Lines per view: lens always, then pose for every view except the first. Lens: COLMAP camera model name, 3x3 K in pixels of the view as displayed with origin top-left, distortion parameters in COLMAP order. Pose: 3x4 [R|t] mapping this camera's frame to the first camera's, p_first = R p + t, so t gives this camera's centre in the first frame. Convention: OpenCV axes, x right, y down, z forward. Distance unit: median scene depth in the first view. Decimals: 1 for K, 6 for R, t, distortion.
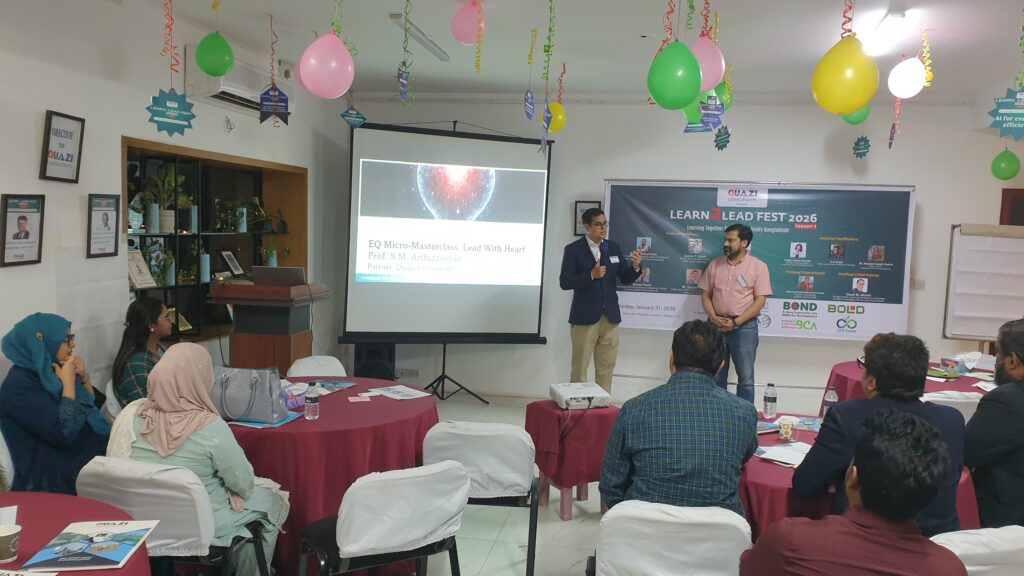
lens RADIAL K [[760.8, 0, 496.8], [0, 760.8, 295.1], [0, 0, 1]] dist [0.069085, -0.185196]
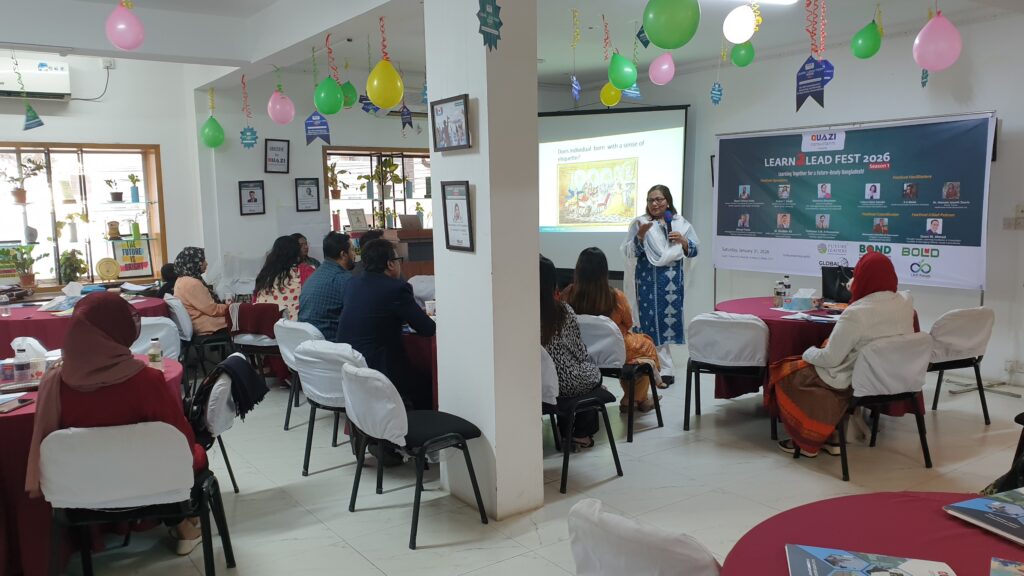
lens RADIAL K [[783.7, 0, 511.3], [0, 783.7, 285.6], [0, 0, 1]] dist [0.027692, 0.000996]
pose [[0.715086, 0.039914, -0.697896, 0.769779], [-0.021457, 0.999151, 0.035157, 0.035717], [0.698707, -0.010165, 0.715336, -0.037498]]
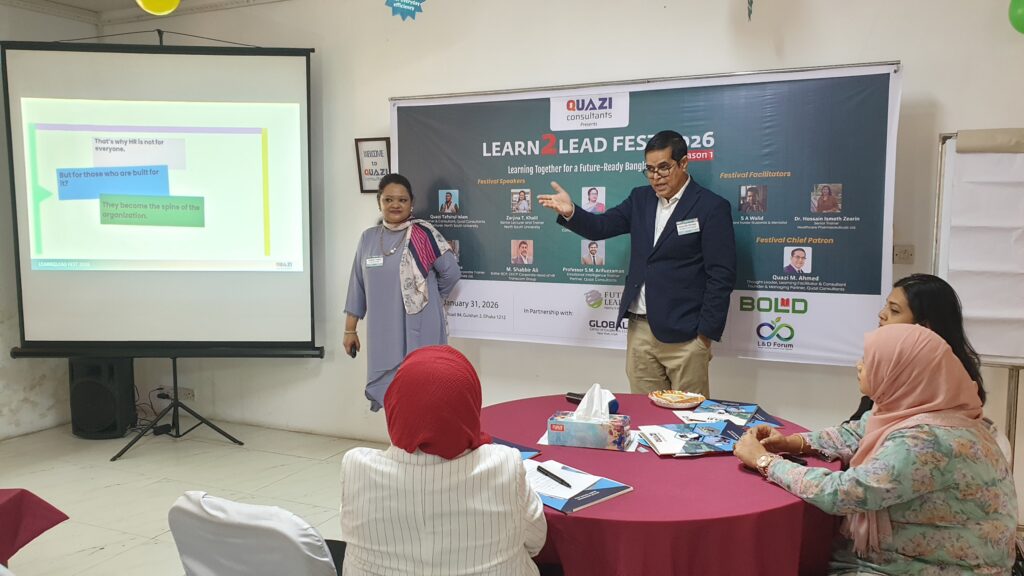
lens RADIAL K [[819.3, 0, 492.2], [0, 819.3, 291.0], [0, 0, 1]] dist [0.079994, -0.003599]
pose [[0.959250, -0.012156, -0.282297, 0.429010], [0.018305, 0.999649, 0.019155, -0.006108], [0.281965, -0.023542, 0.959136, 0.384047]]
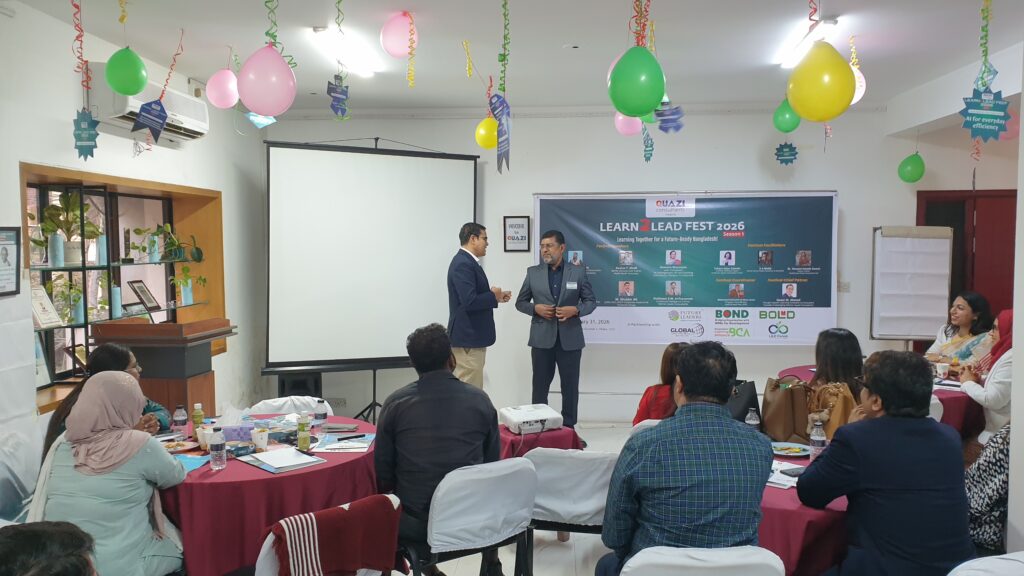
lens RADIAL K [[780.4, 0, 501.5], [0, 780.4, 299.2], [0, 0, 1]] dist [0.140812, -0.334399]
pose [[0.994389, -0.043587, 0.096393, -0.002444], [0.045472, 0.998813, -0.017438, -0.000437], [-0.095519, 0.021724, 0.995191, 0.002245]]
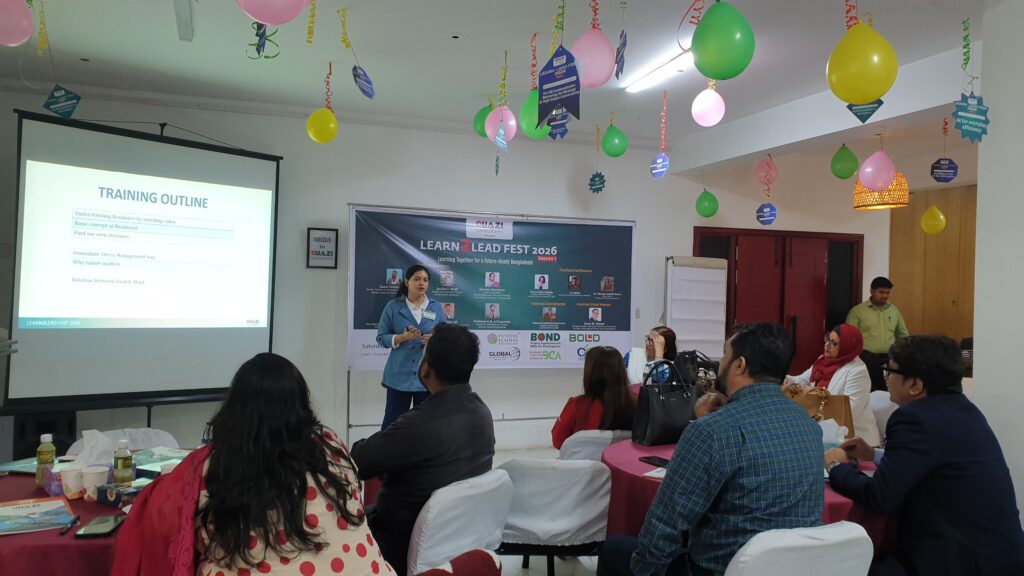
lens RADIAL K [[780.4, 0, 501.5], [0, 780.4, 299.2], [0, 0, 1]] dist [0.140812, -0.334399]
pose [[0.870347, -0.013716, 0.492247, -0.164034], [0.050665, 0.996801, -0.061806, 0.025685], [-0.489825, 0.078733, 0.868258, 0.127359]]
